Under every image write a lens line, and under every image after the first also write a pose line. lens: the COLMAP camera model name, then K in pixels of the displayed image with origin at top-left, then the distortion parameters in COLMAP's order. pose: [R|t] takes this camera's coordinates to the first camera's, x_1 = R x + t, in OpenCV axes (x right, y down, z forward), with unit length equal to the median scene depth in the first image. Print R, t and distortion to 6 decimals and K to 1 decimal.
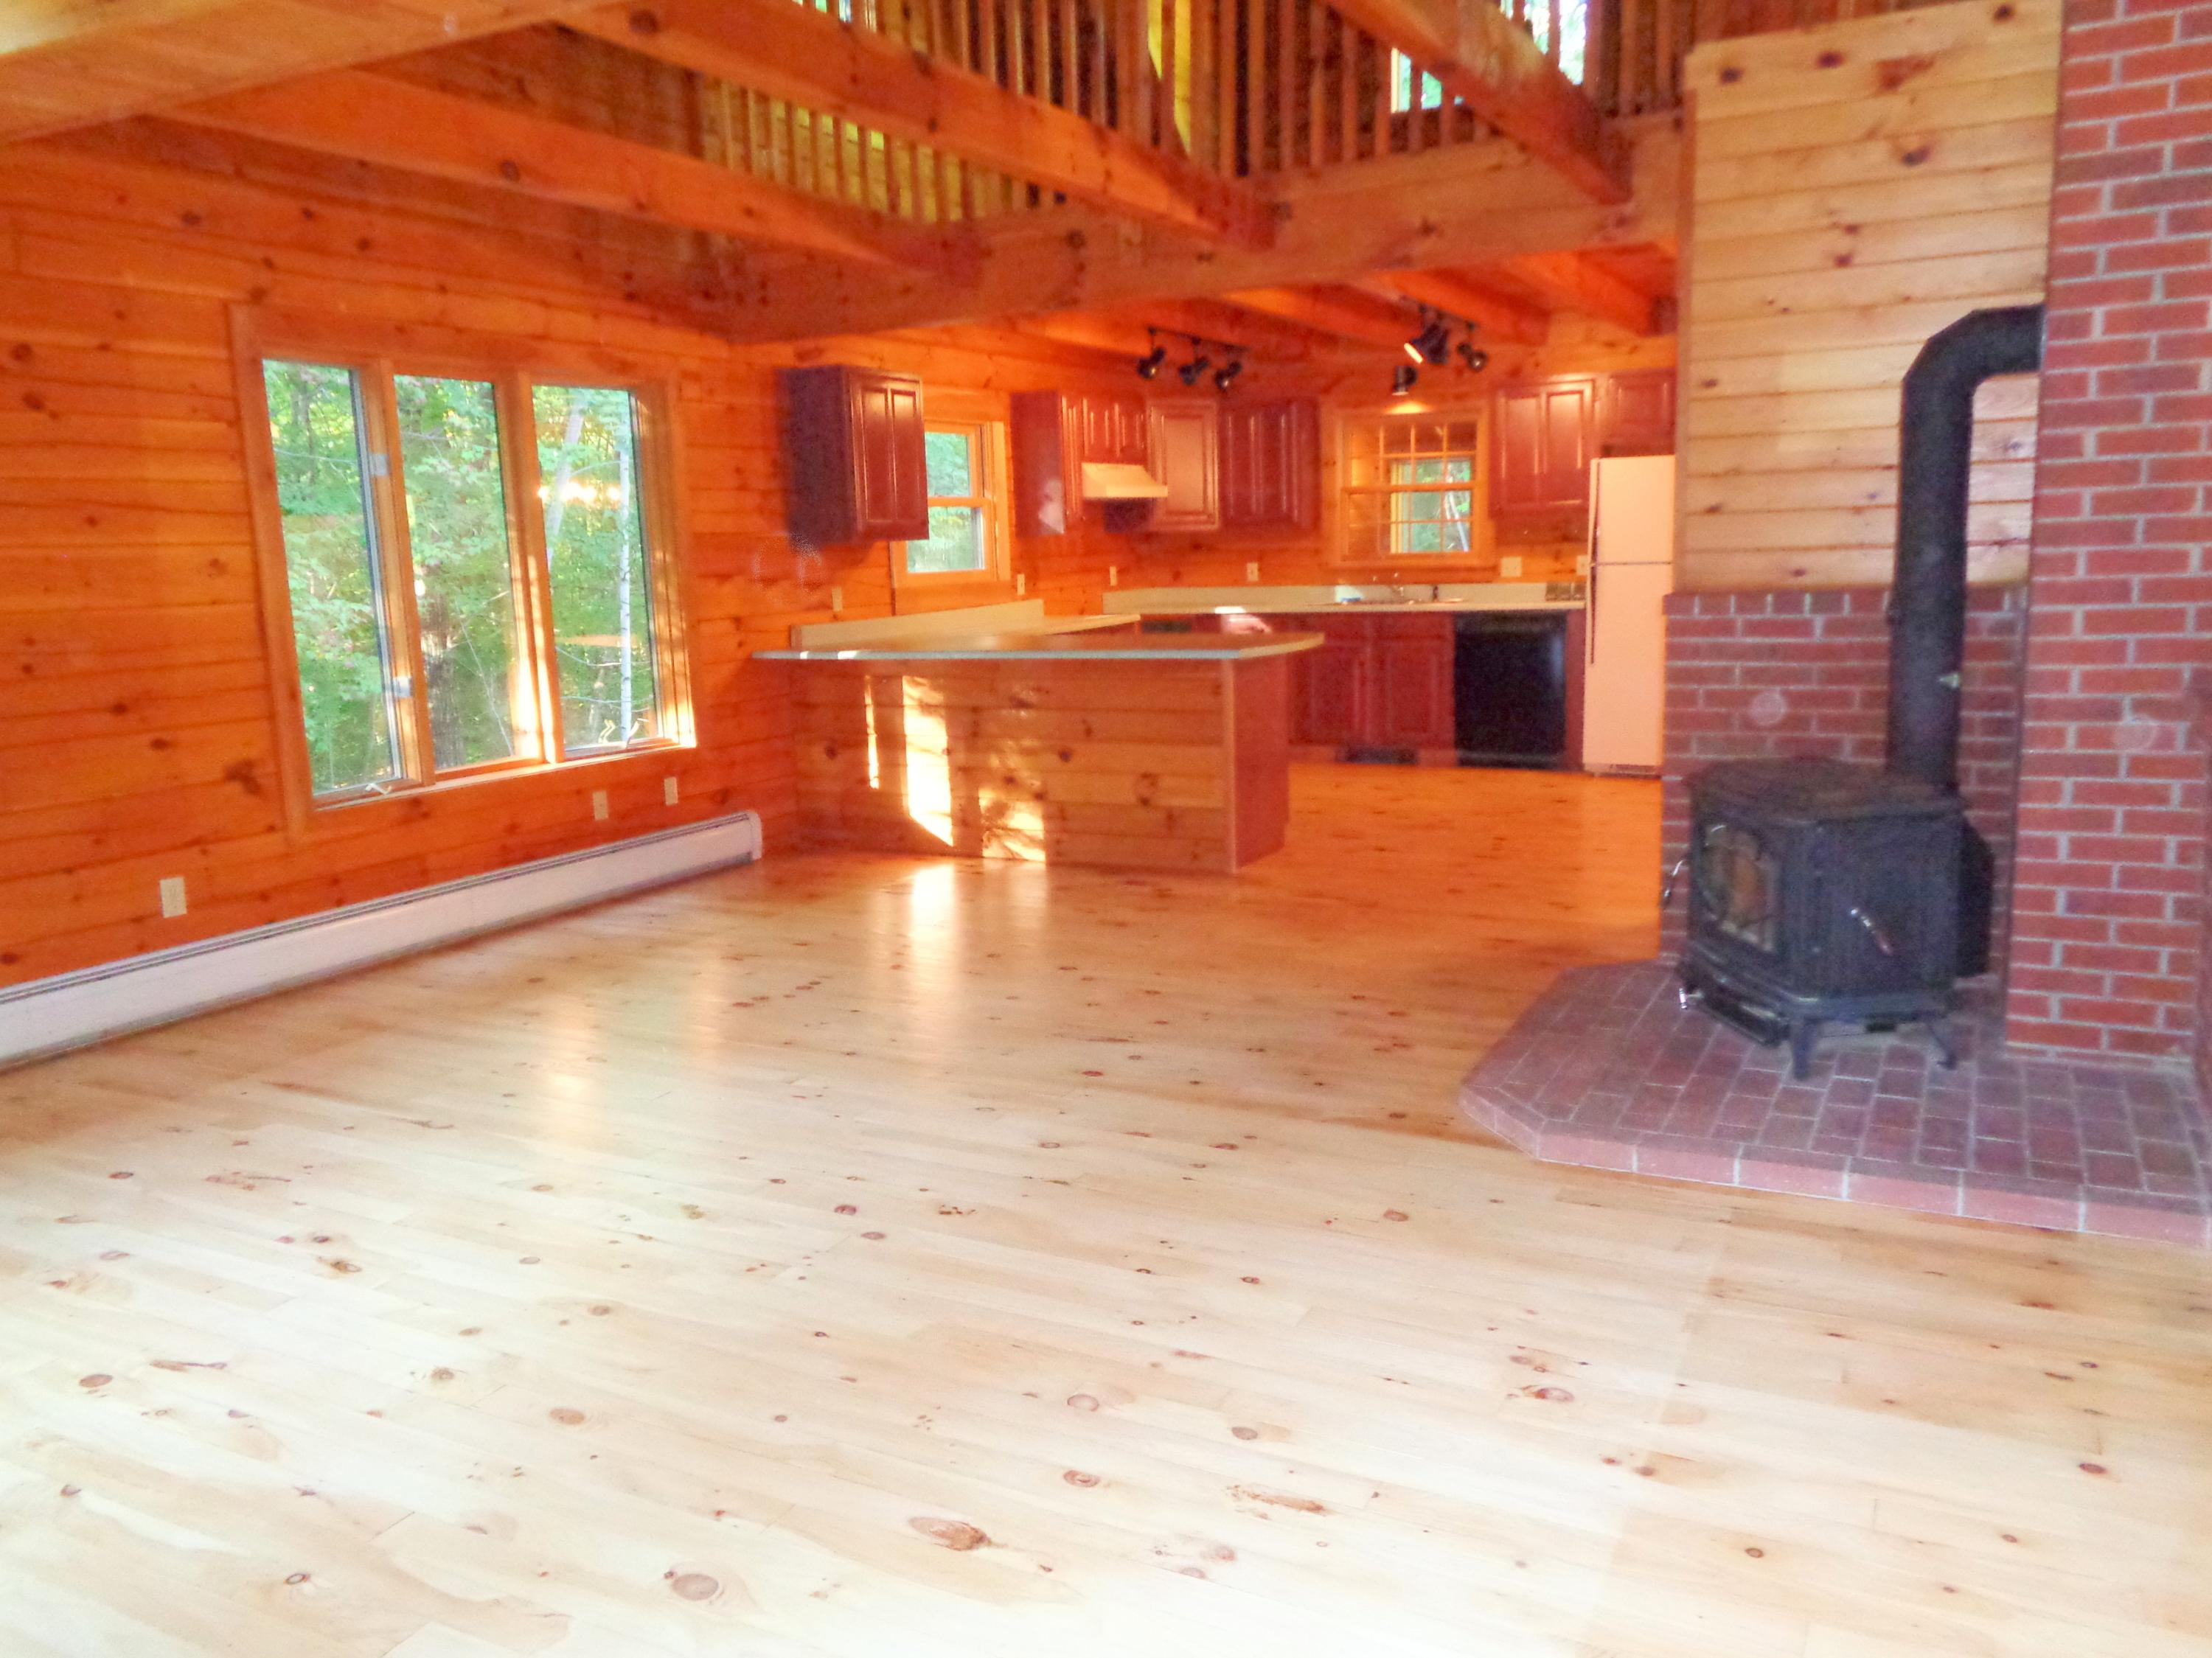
lens RADIAL K [[1658.0, 0, 1108.3], [0, 1658.0, 828.3], [0, 0, 1]] dist [-0.004416, -0.014411]
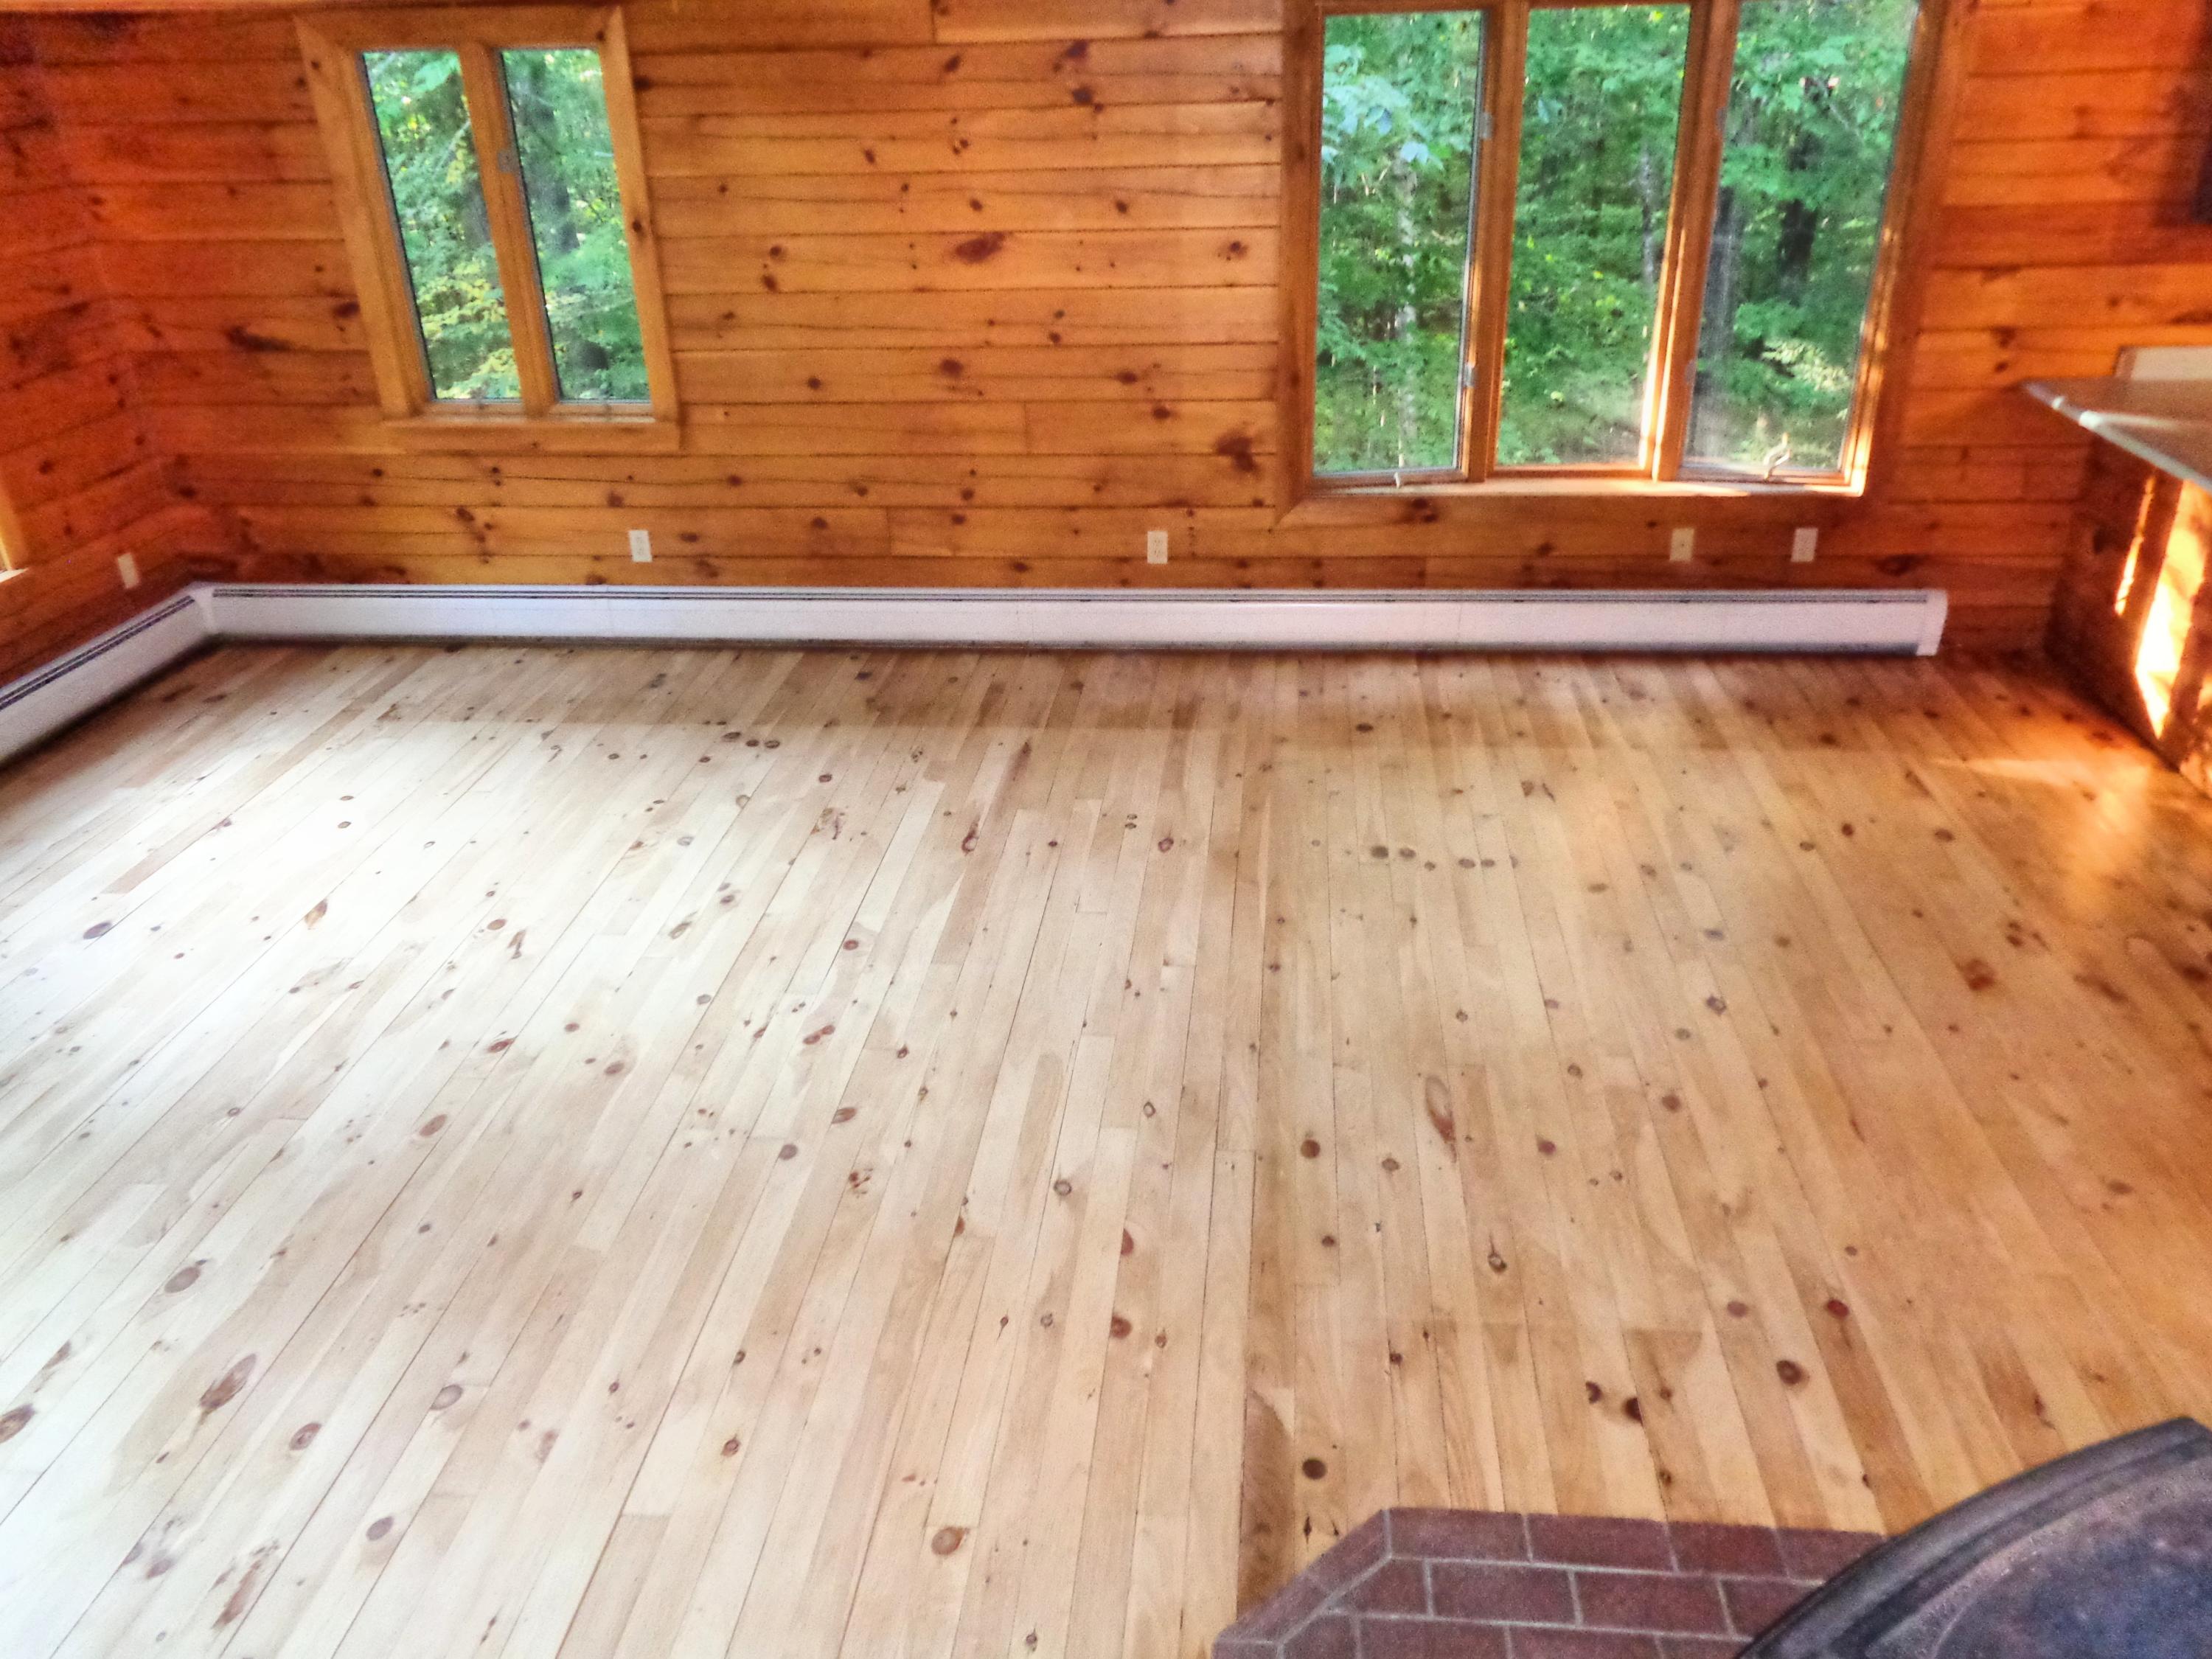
lens RADIAL K [[1658.1, 0, 1122.4], [0, 1658.1, 785.5], [0, 0, 1]] dist [-0.004416, -0.014411]
pose [[0.366439, 0.408644, -0.835902, 0.475910], [-0.133873, 0.912200, 0.387257, -0.261348], [0.920761, -0.030002, 0.388973, 0.550817]]
